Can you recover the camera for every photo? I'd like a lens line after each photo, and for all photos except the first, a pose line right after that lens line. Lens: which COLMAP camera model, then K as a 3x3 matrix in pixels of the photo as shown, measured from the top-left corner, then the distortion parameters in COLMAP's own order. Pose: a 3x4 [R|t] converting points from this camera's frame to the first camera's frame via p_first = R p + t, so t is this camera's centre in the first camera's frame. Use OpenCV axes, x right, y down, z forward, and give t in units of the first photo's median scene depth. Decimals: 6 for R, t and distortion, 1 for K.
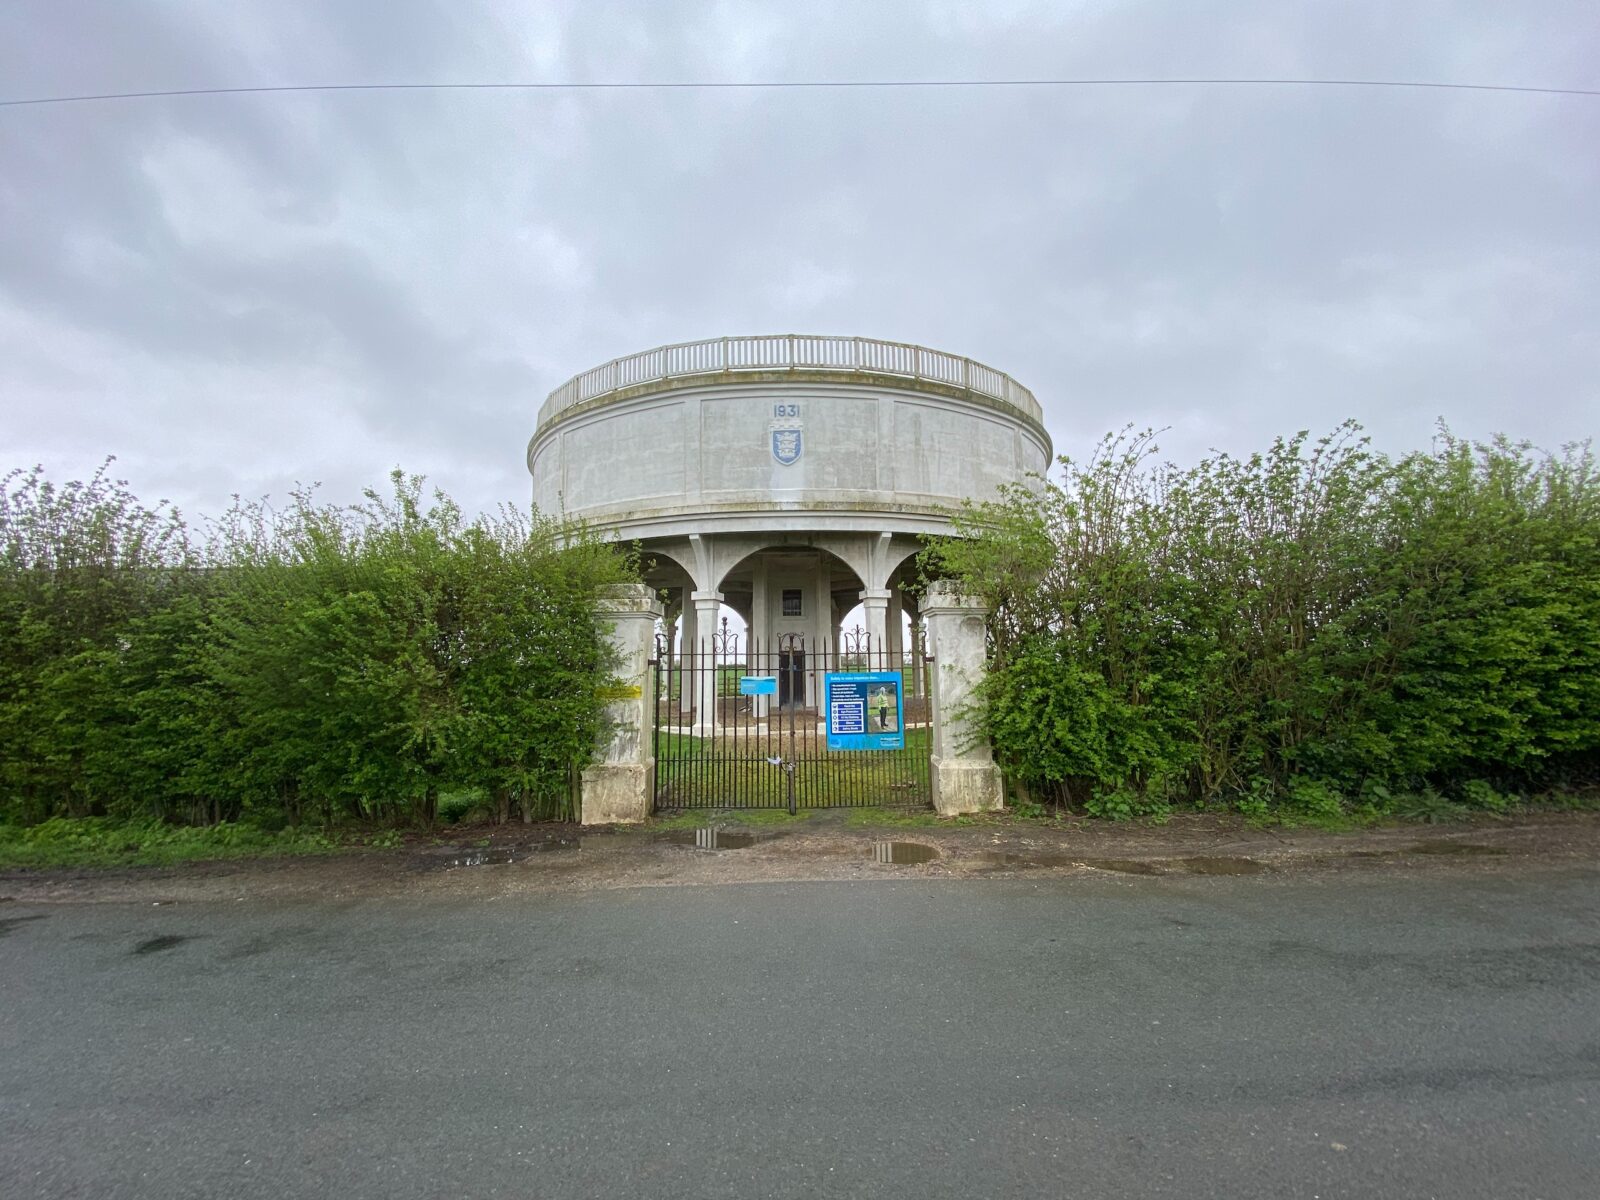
lens RADIAL K [[634.5, 0, 800.0], [0, 634.5, 600.0], [0, 0, 1]] dist [0.063594, -0.015361]
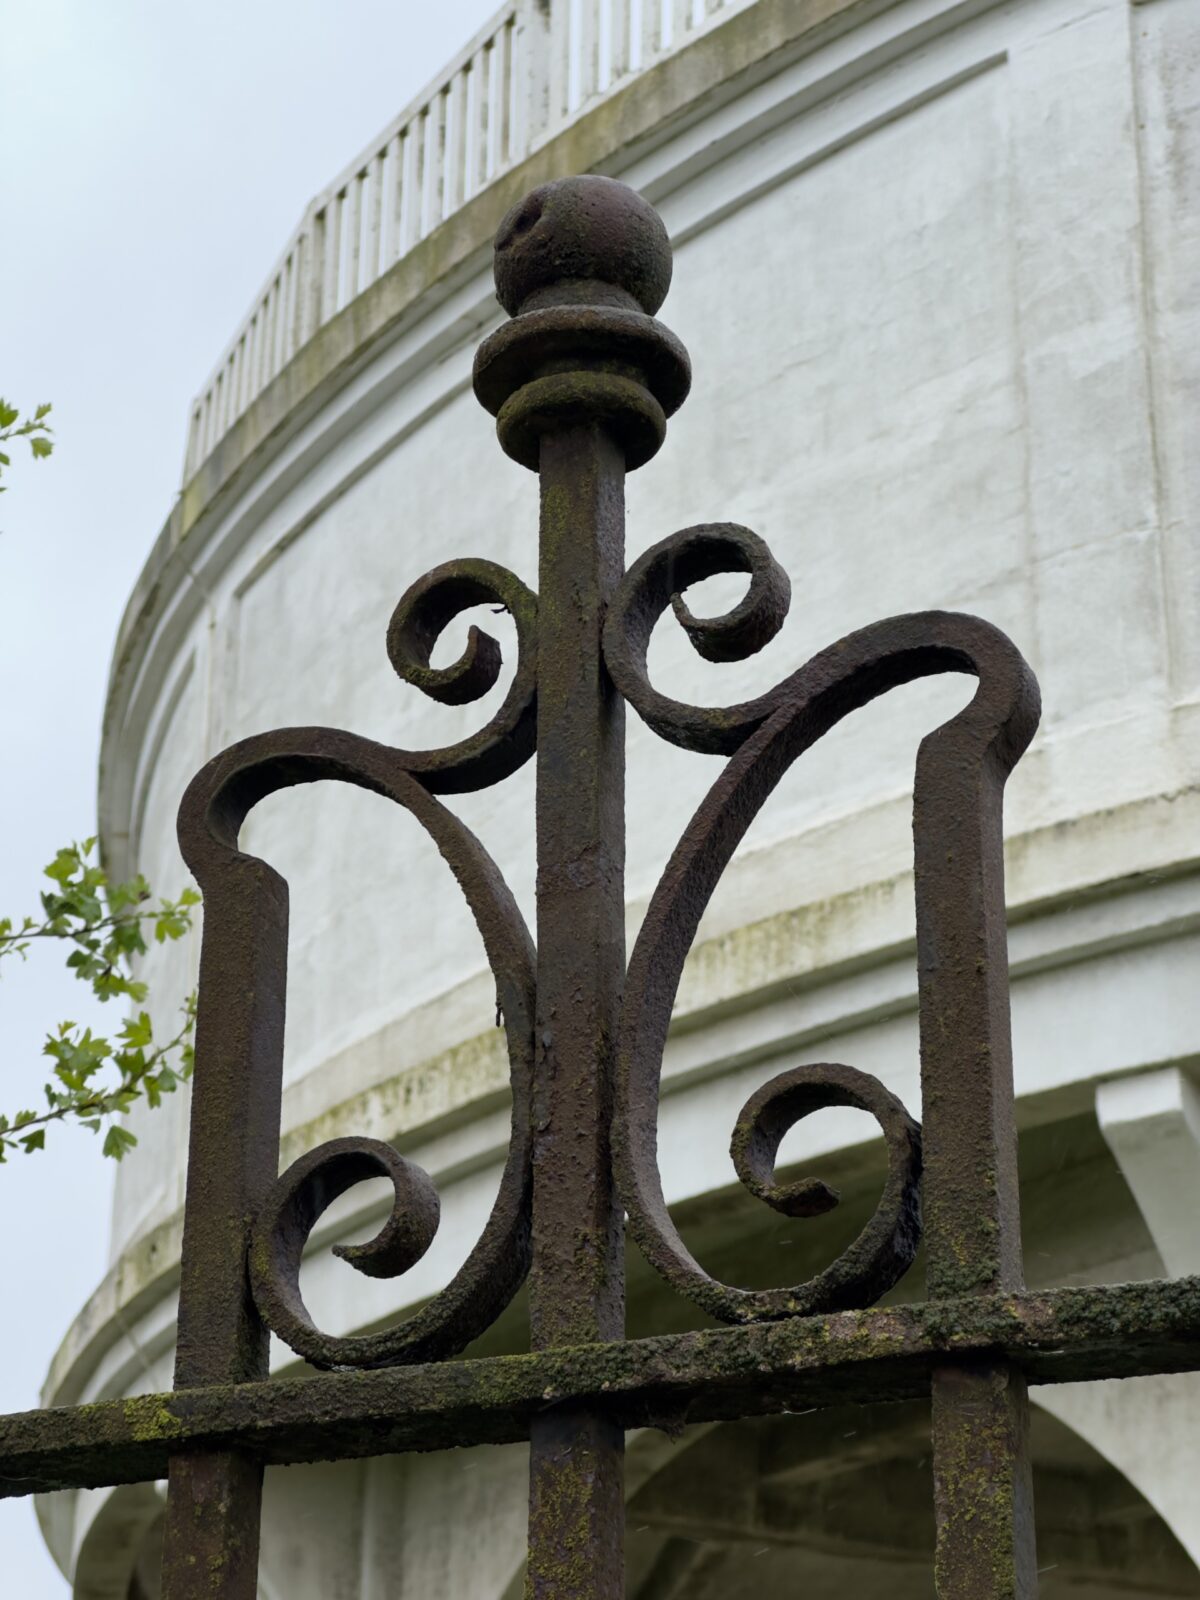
lens RADIAL K [[3572.8, 0, 597.2], [0, 3572.8, 805.3], [0, 0, 1]] dist [0.112877, 0.438277]
pose [[0.923366, -0.144115, -0.355846, -0.030531], [0.016395, 0.940829, -0.338485, 0.056175], [0.383570, 0.306711, 0.871092, 0.436395]]
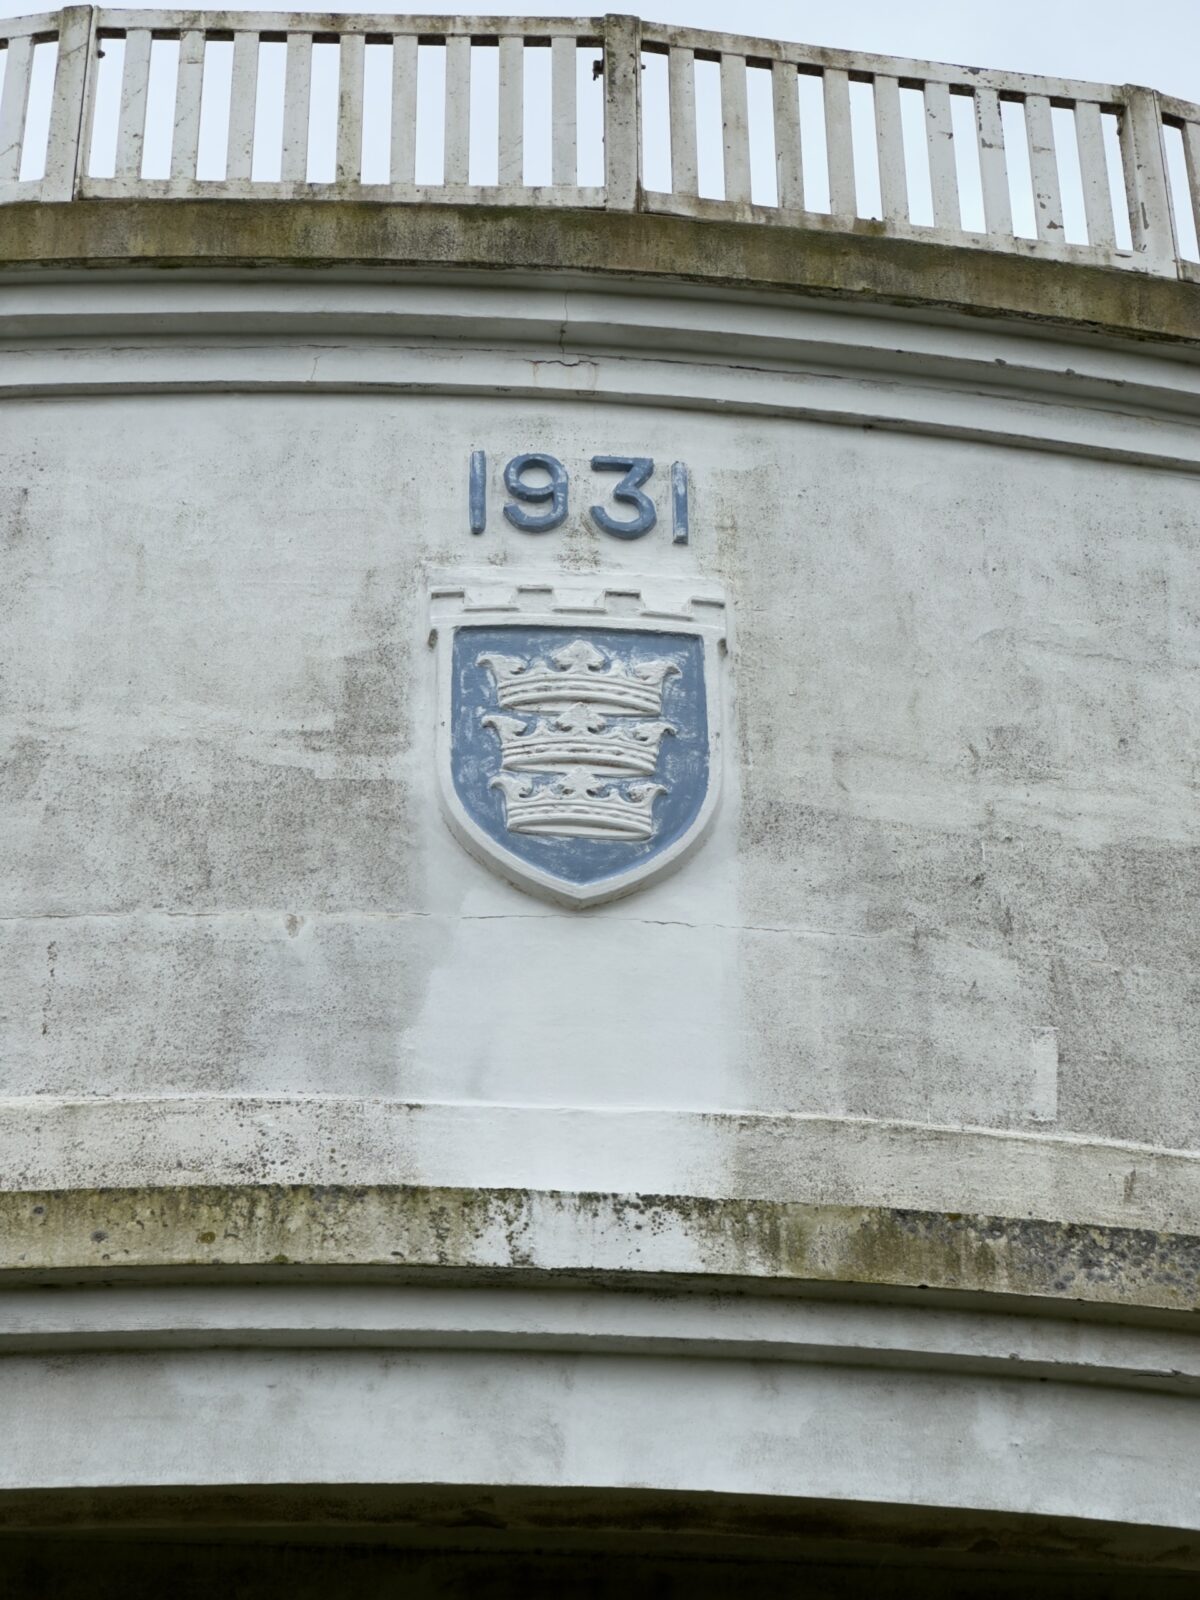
lens RADIAL K [[3572.8, 0, 597.2], [0, 3572.8, 805.3], [0, 0, 1]] dist [0.112877, 0.438277]
pose [[0.996502, 0.054222, 0.063591, -0.055752], [-0.015109, 0.865296, -0.501034, 0.067720], [-0.082192, 0.498320, 0.863088, 0.491377]]
